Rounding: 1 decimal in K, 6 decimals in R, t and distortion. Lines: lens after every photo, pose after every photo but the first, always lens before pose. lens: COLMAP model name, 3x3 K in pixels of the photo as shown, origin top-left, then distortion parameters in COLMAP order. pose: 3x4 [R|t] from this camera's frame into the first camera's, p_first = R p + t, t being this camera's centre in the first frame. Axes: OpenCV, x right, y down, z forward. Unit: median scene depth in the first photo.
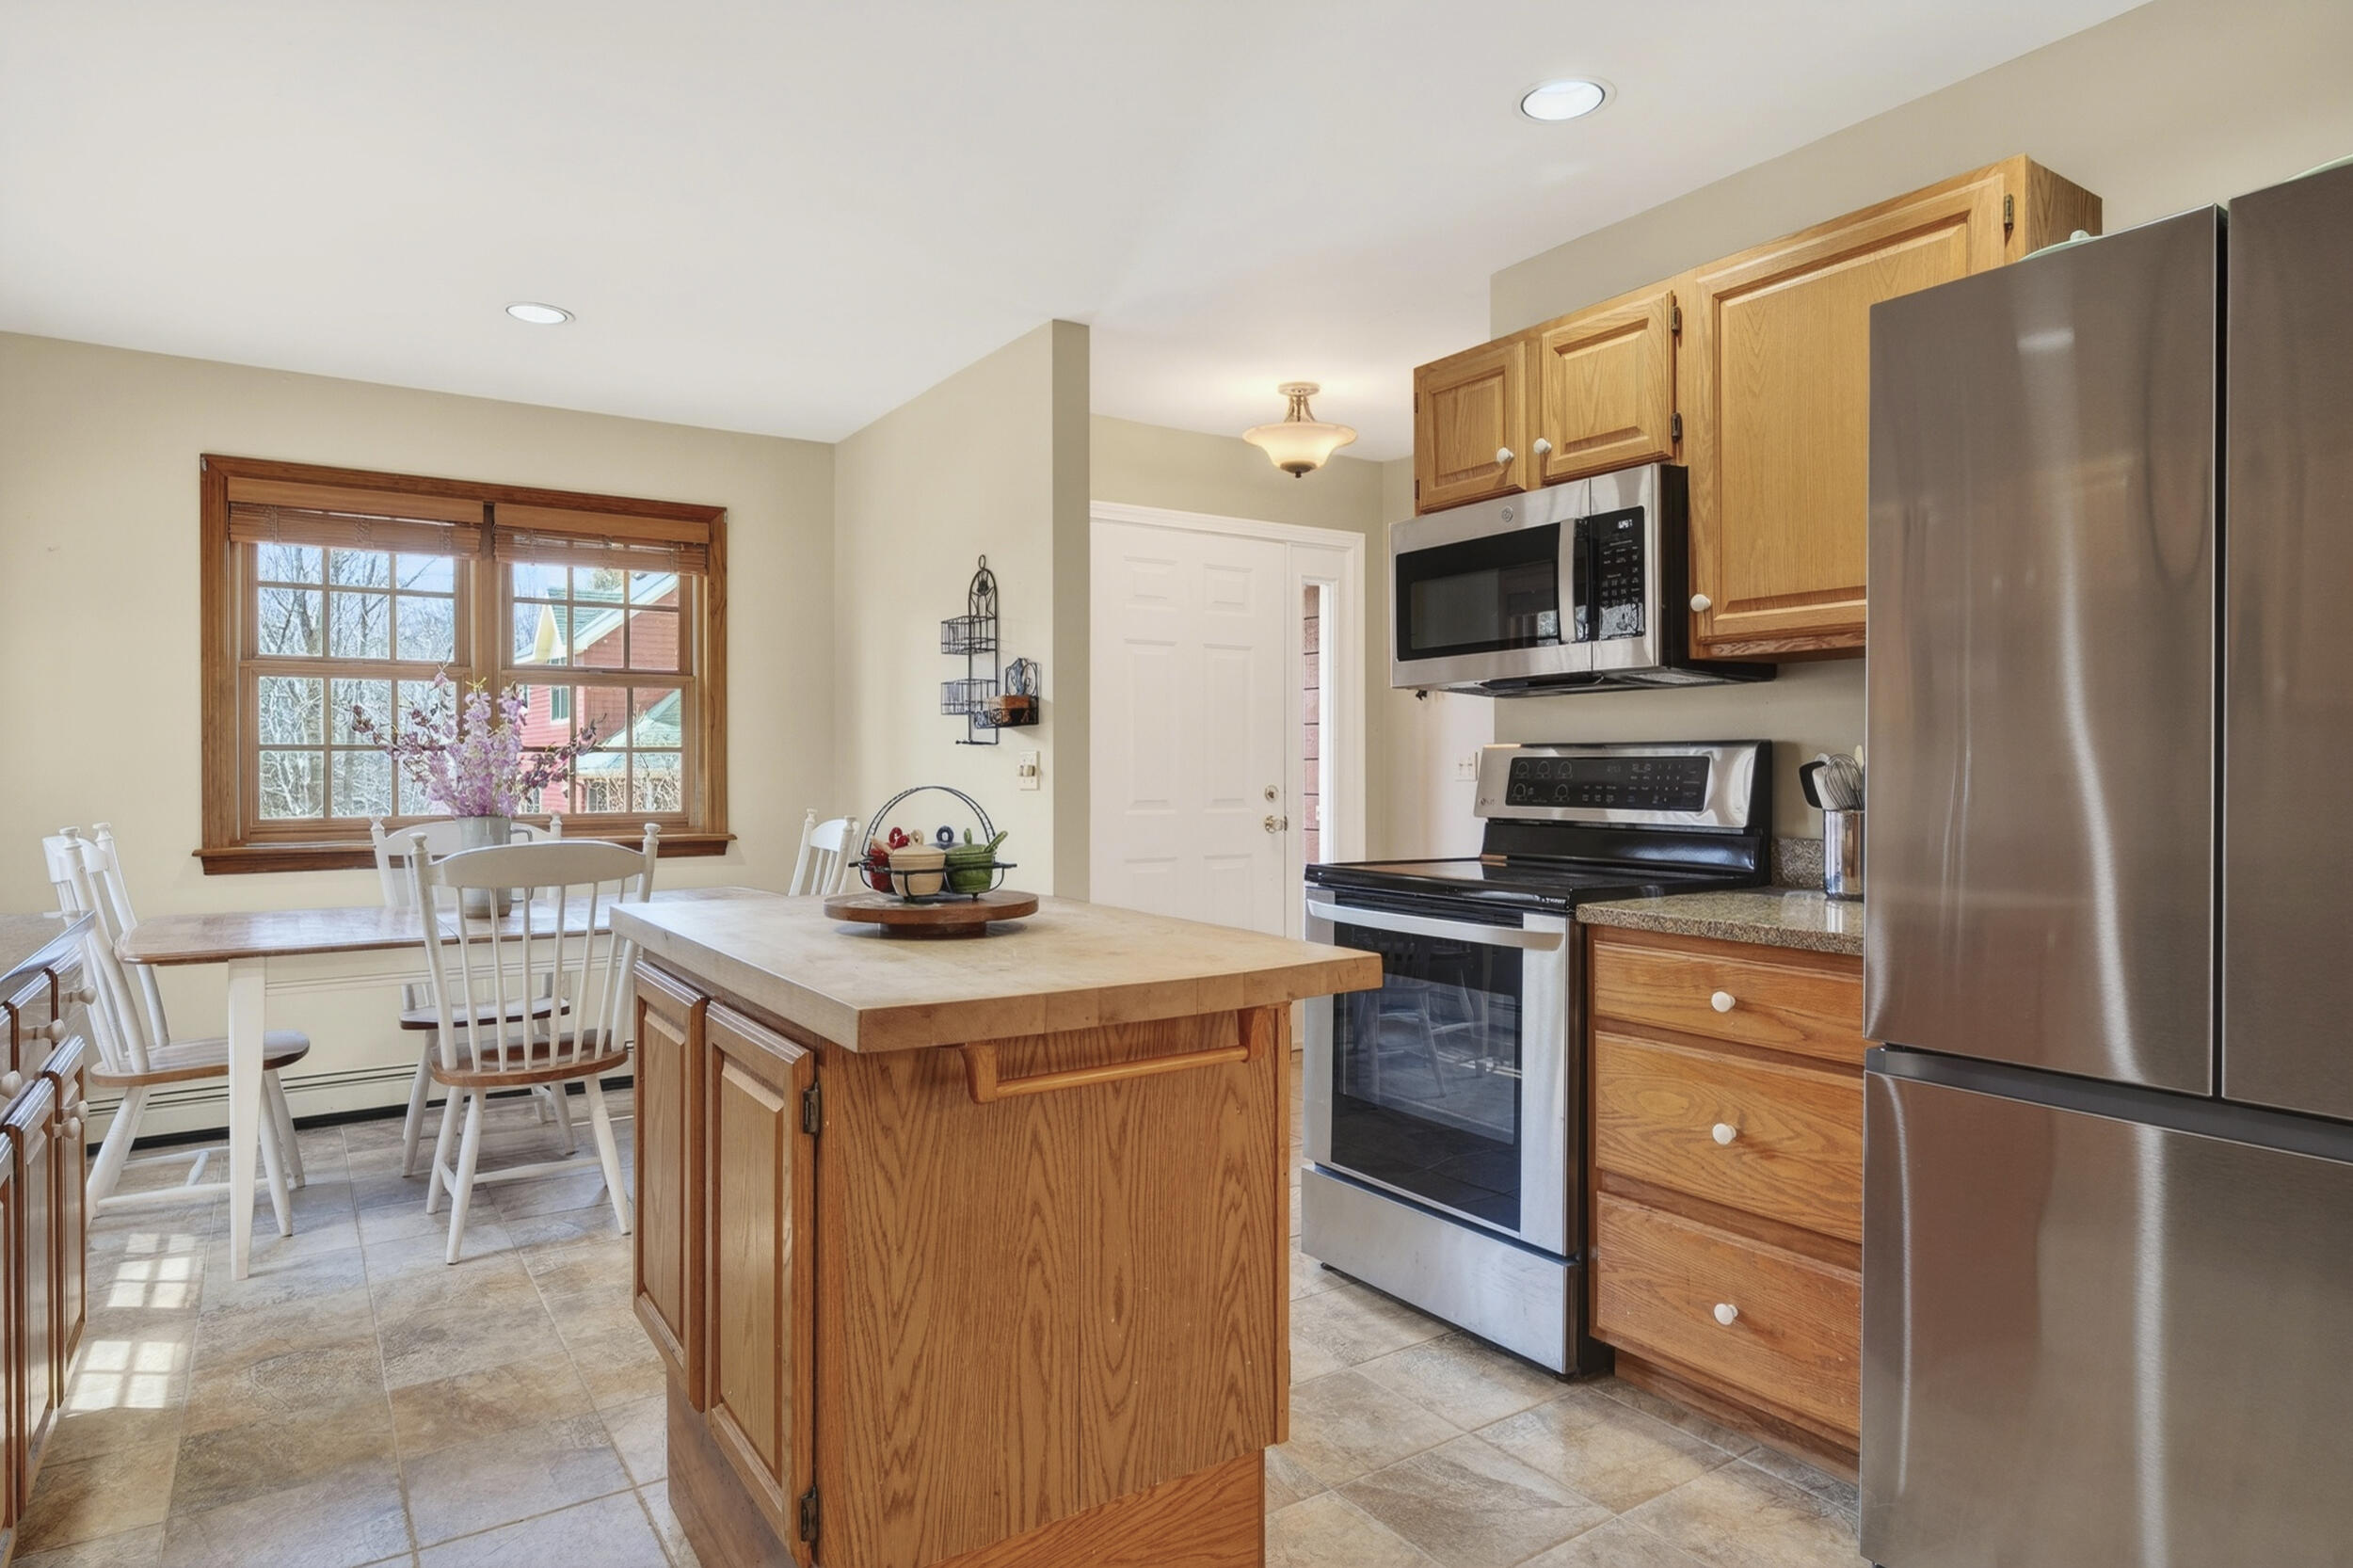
lens RADIAL K [[1334.8, 0, 1176.5], [0, 1334.8, 784.0], [0, 0, 1]] dist [0.002307, 0.001405]
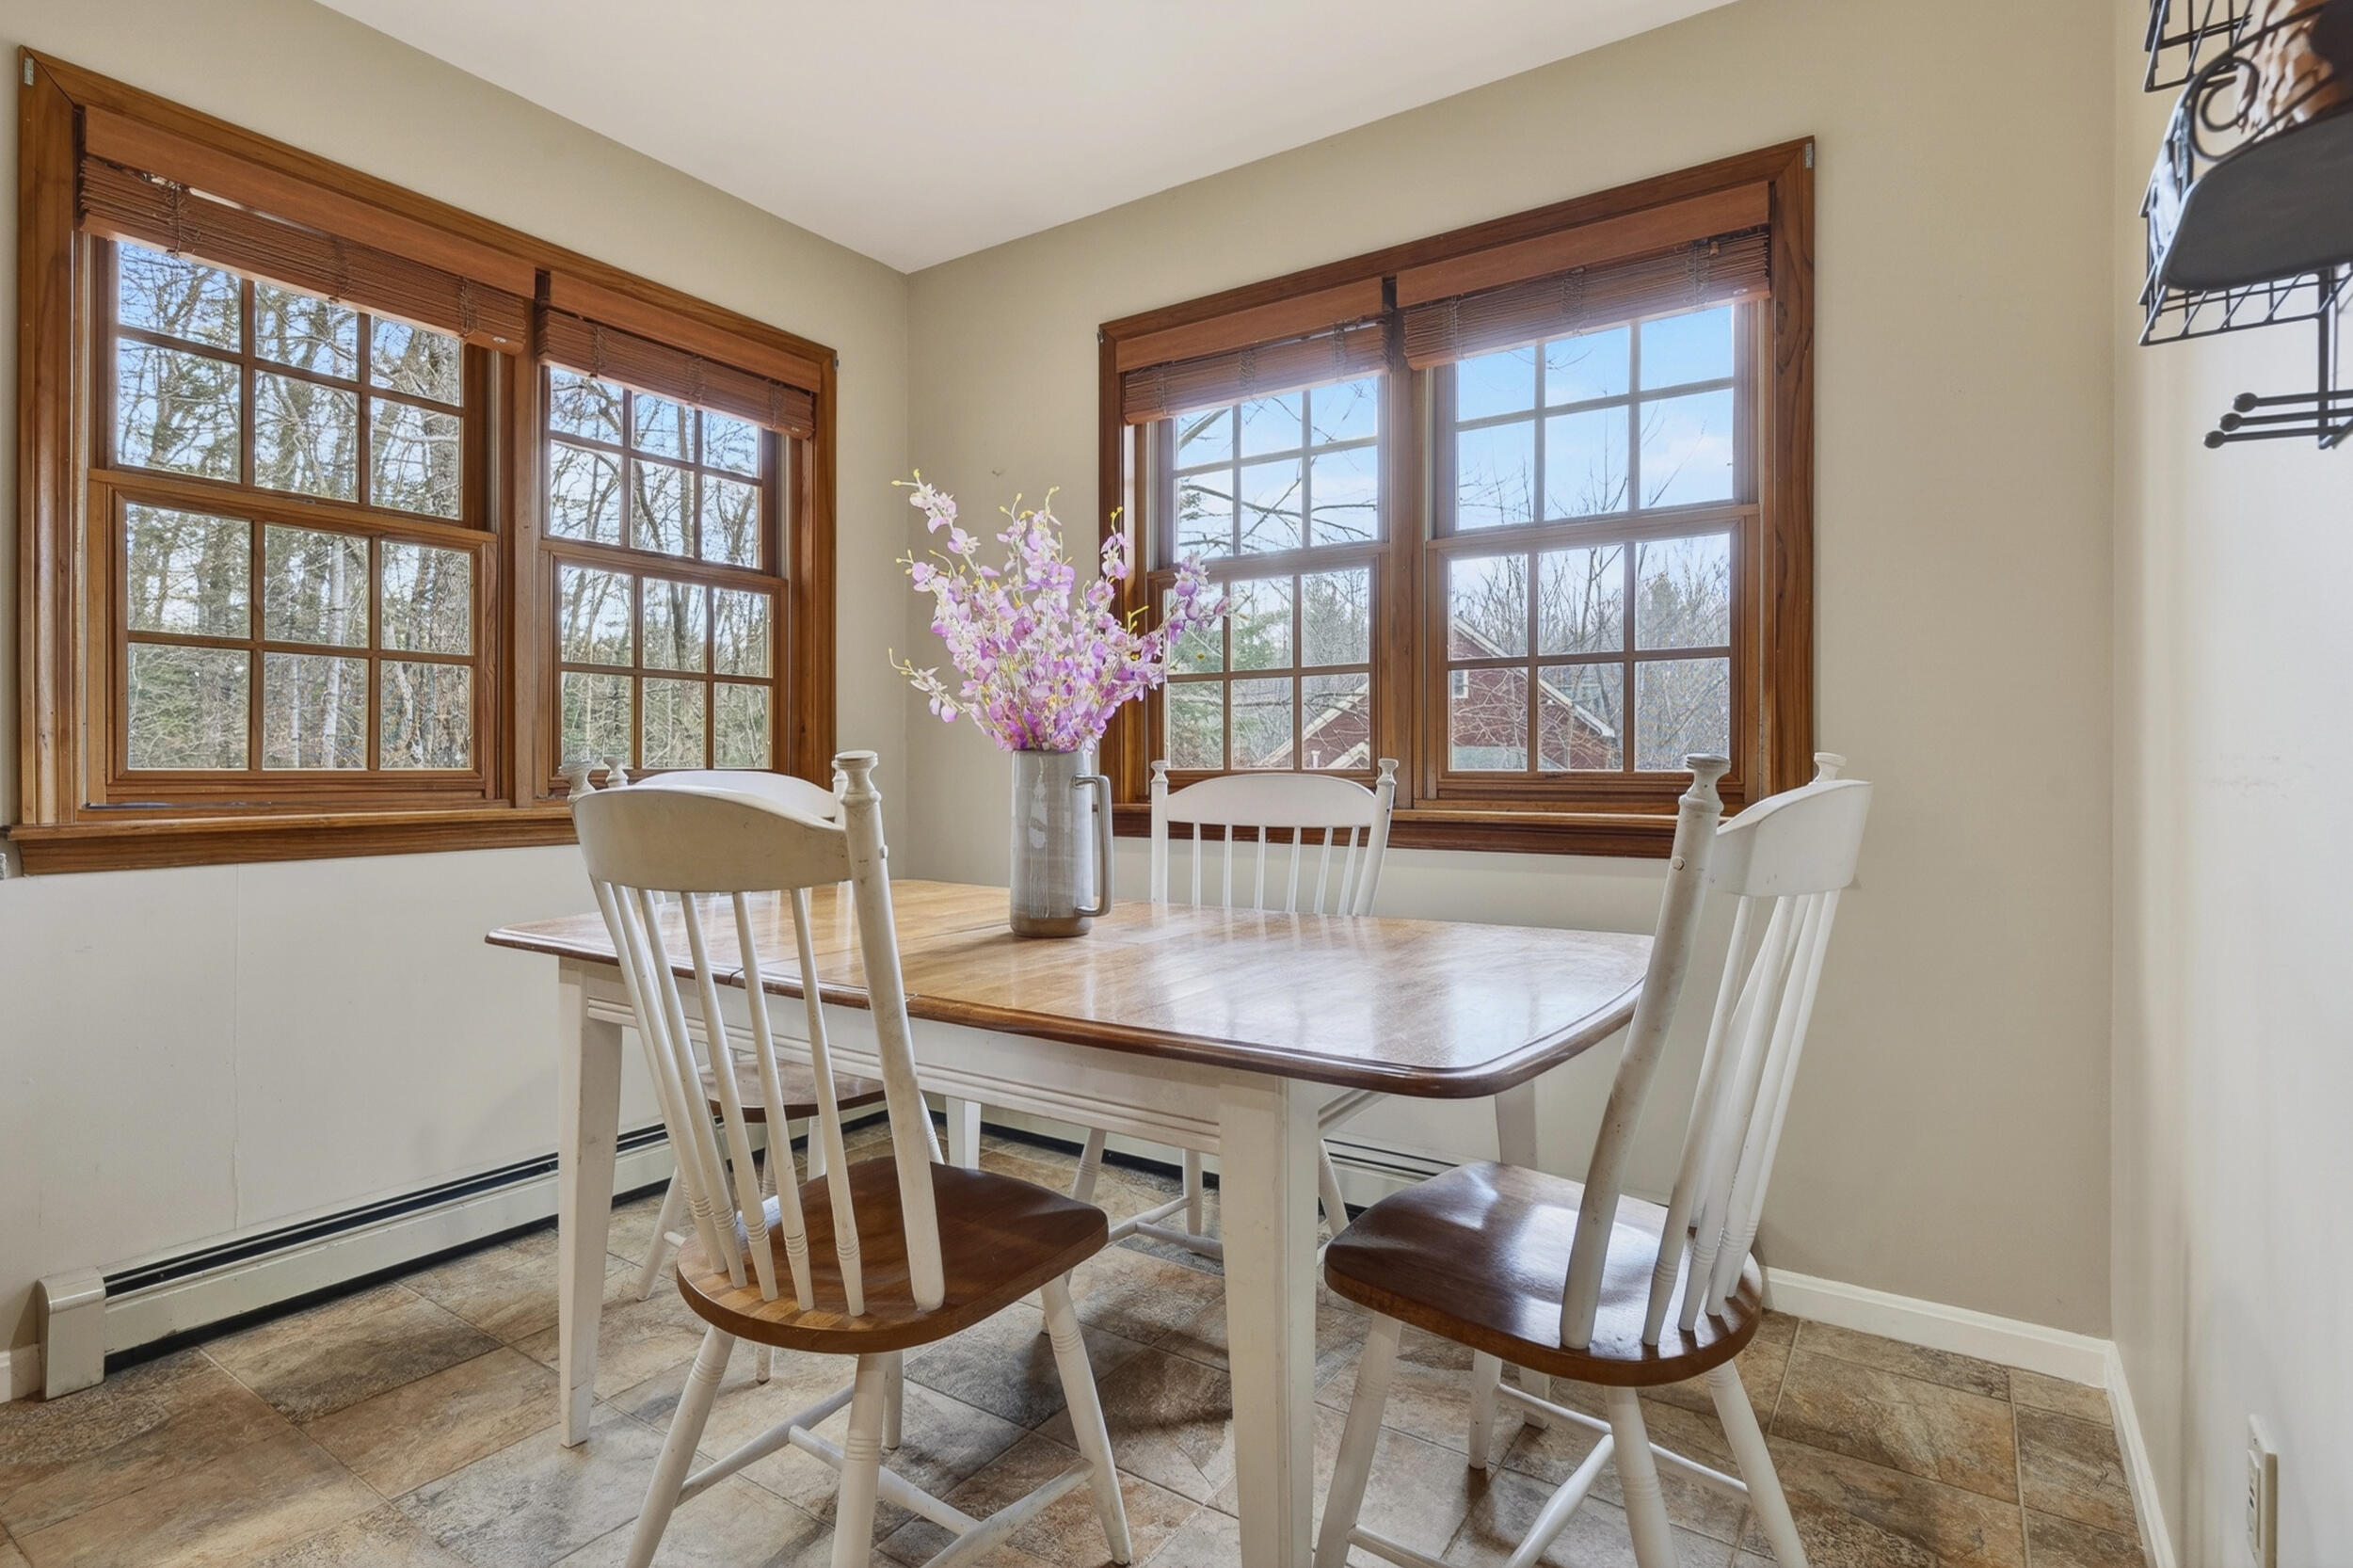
lens RADIAL K [[1162.1, 0, 1176.5], [0, 1162.1, 784.0], [0, 0, 1]] dist [0.000300, 0.000172]
pose [[0.385350, 0.012622, -0.922684, -0.080778], [-0.010100, 0.999904, 0.009461, 0.049226], [0.922715, 0.005673, 0.385440, 1.323825]]
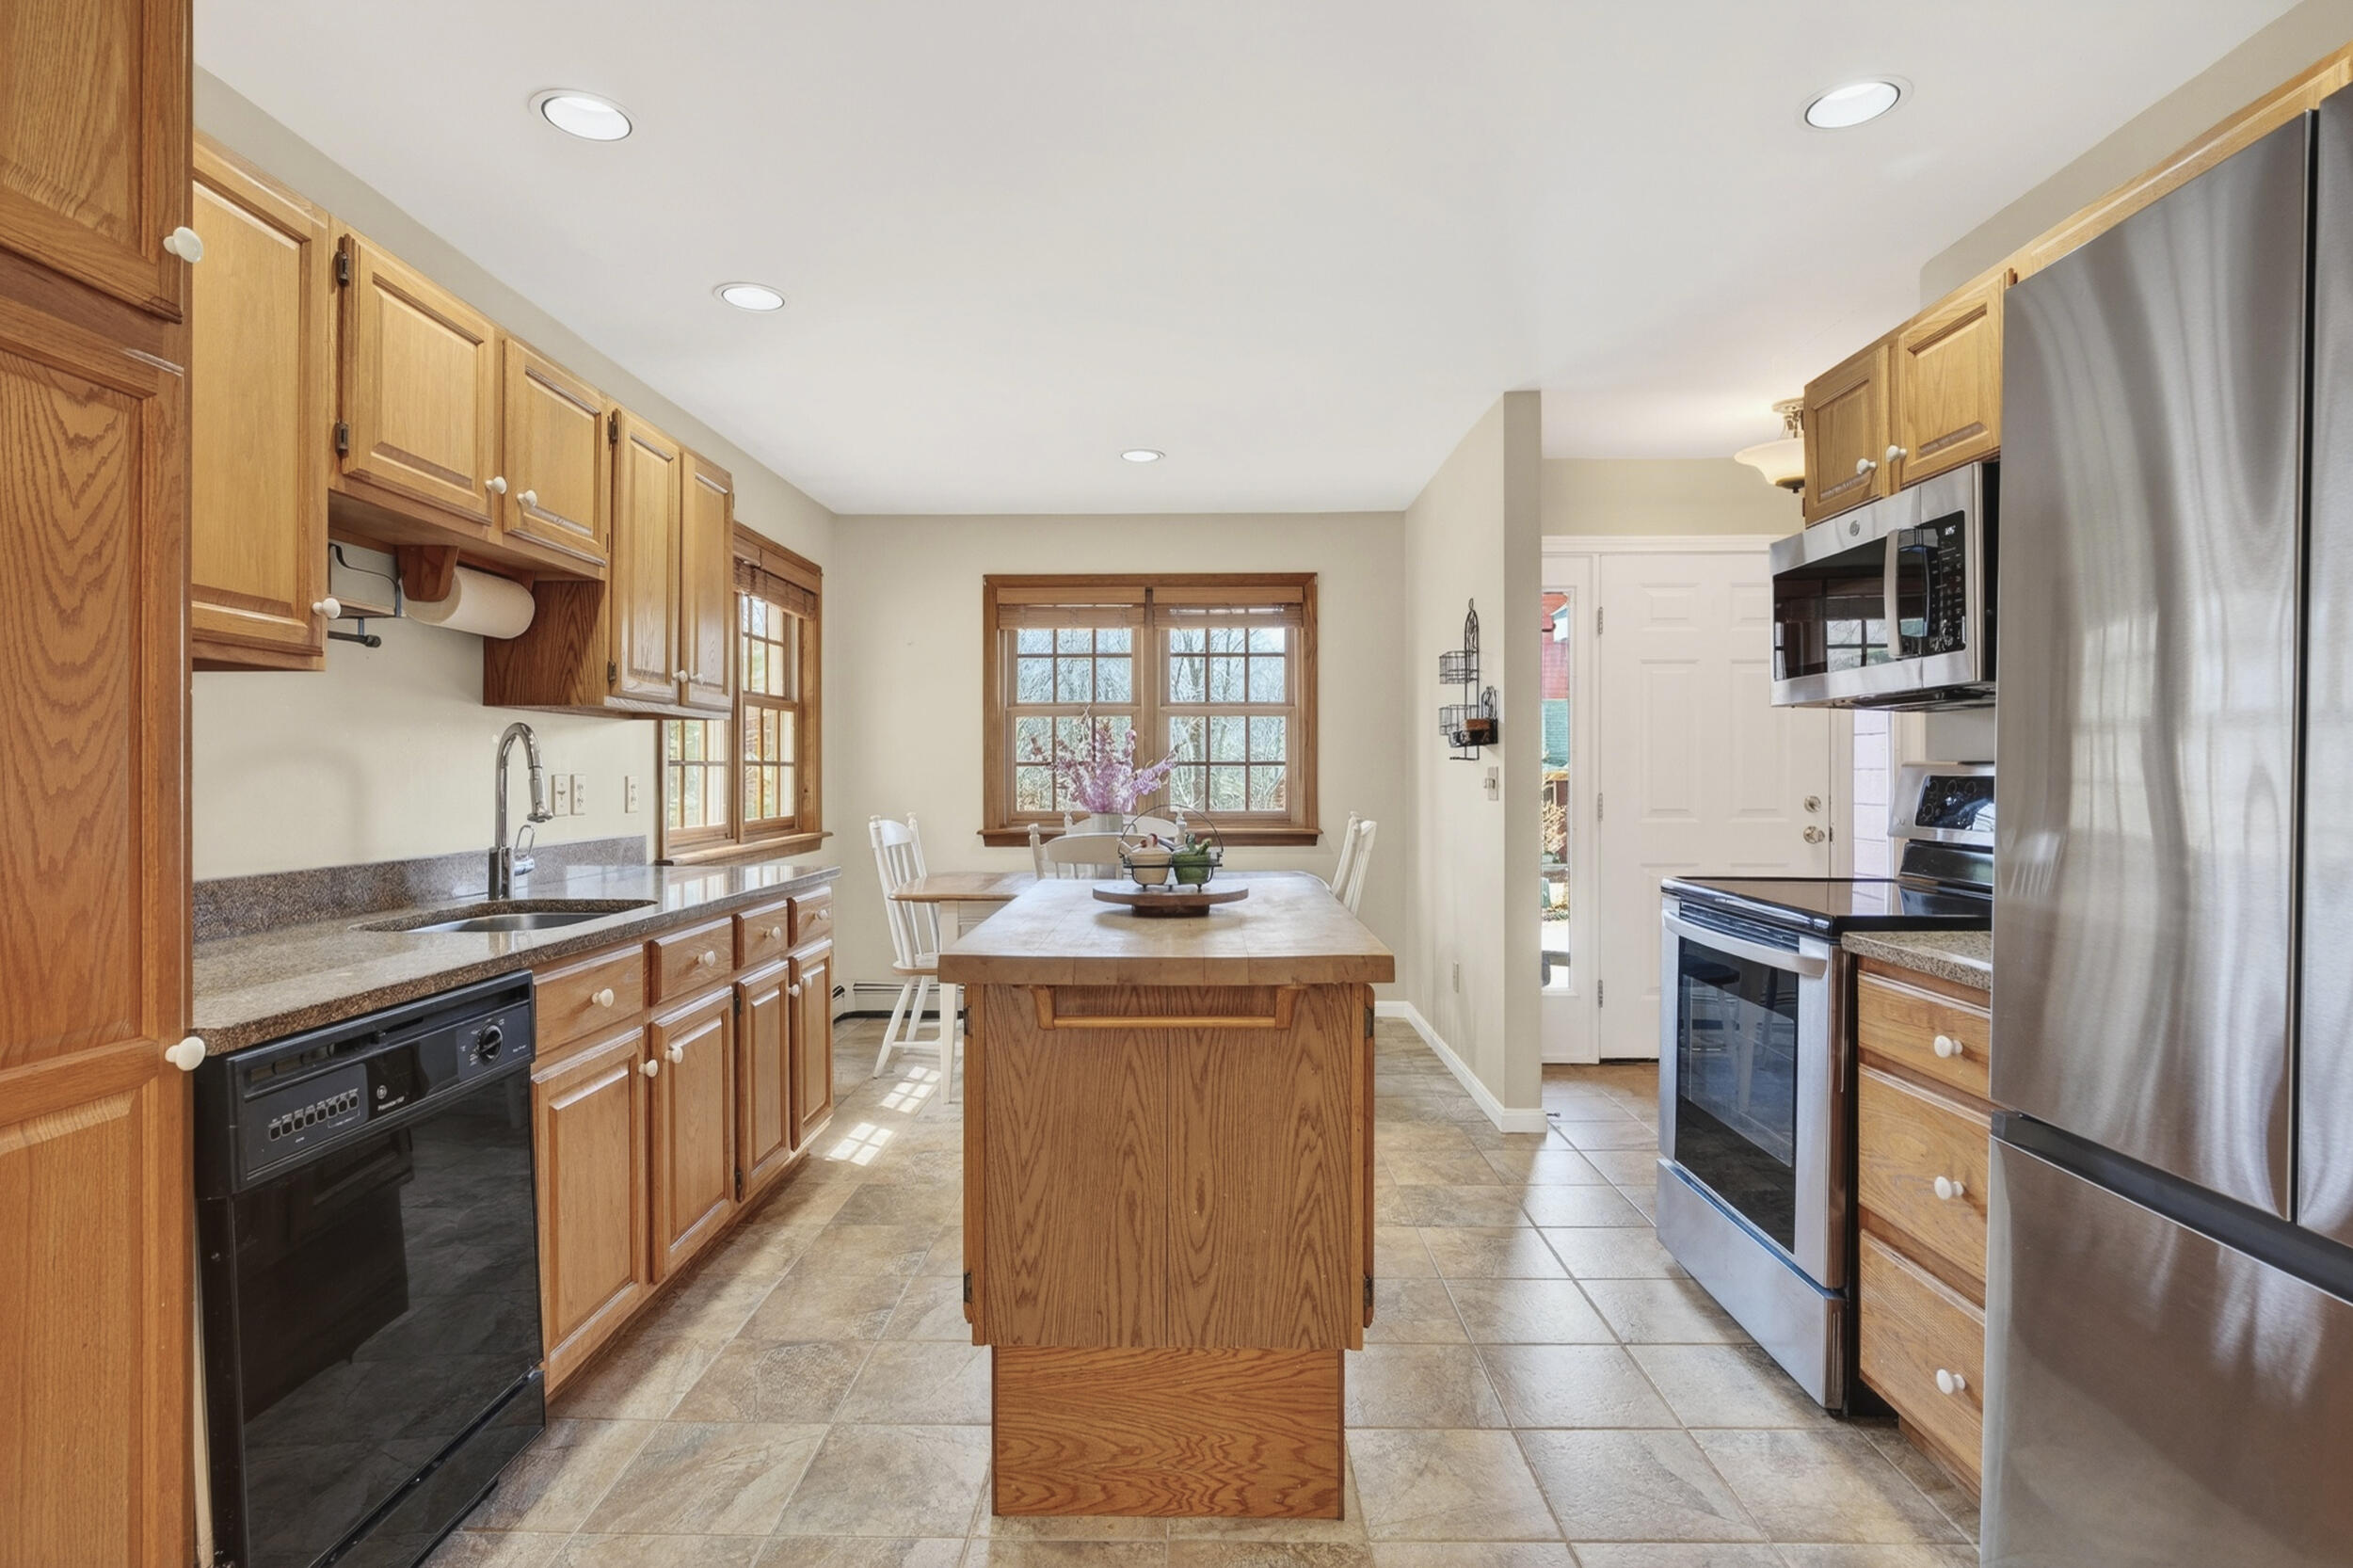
lens RADIAL K [[1162.1, 0, 1176.5], [0, 1162.1, 784.0], [0, 0, 1]] dist [0.000300, 0.000172]
pose [[0.824390, 0.007096, -0.565978, 0.378664], [-0.006368, 0.999974, 0.003262, -0.017499], [0.565986, 0.000915, 0.824414, 0.023918]]
